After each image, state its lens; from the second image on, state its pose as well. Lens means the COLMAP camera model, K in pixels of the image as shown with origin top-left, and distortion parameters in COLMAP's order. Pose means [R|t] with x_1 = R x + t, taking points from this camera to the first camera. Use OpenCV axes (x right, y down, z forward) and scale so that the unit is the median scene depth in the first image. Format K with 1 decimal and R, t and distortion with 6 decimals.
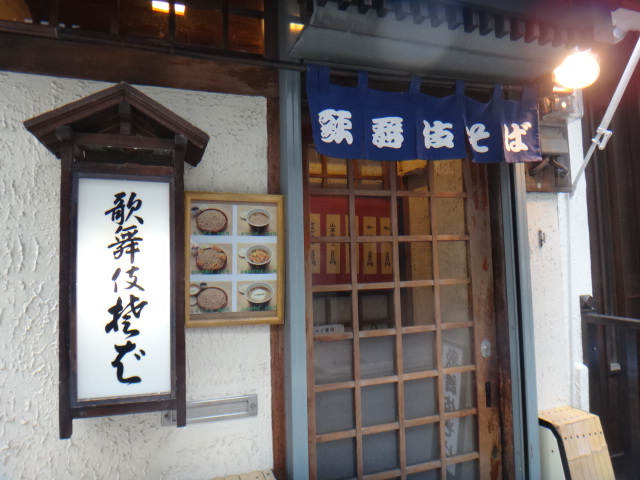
lens RADIAL K [[466.4, 0, 319.8], [0, 466.4, 235.9], [0, 0, 1]] dist [-0.004732, -0.019072]
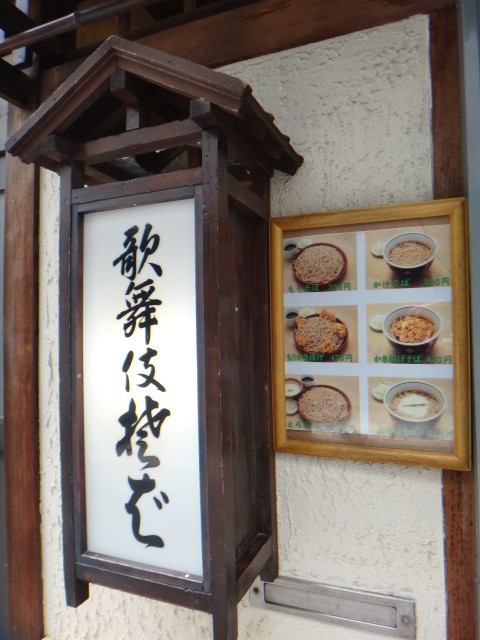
lens RADIAL K [[466.4, 0, 240.1], [0, 466.4, 324.6], [0, 0, 1]] dist [-0.004732, -0.019072]
pose [[0.749449, -0.018003, -0.661817, 0.063241], [0.041893, 0.998917, 0.020266, 0.022660], [0.660736, -0.042914, 0.749391, 0.524035]]
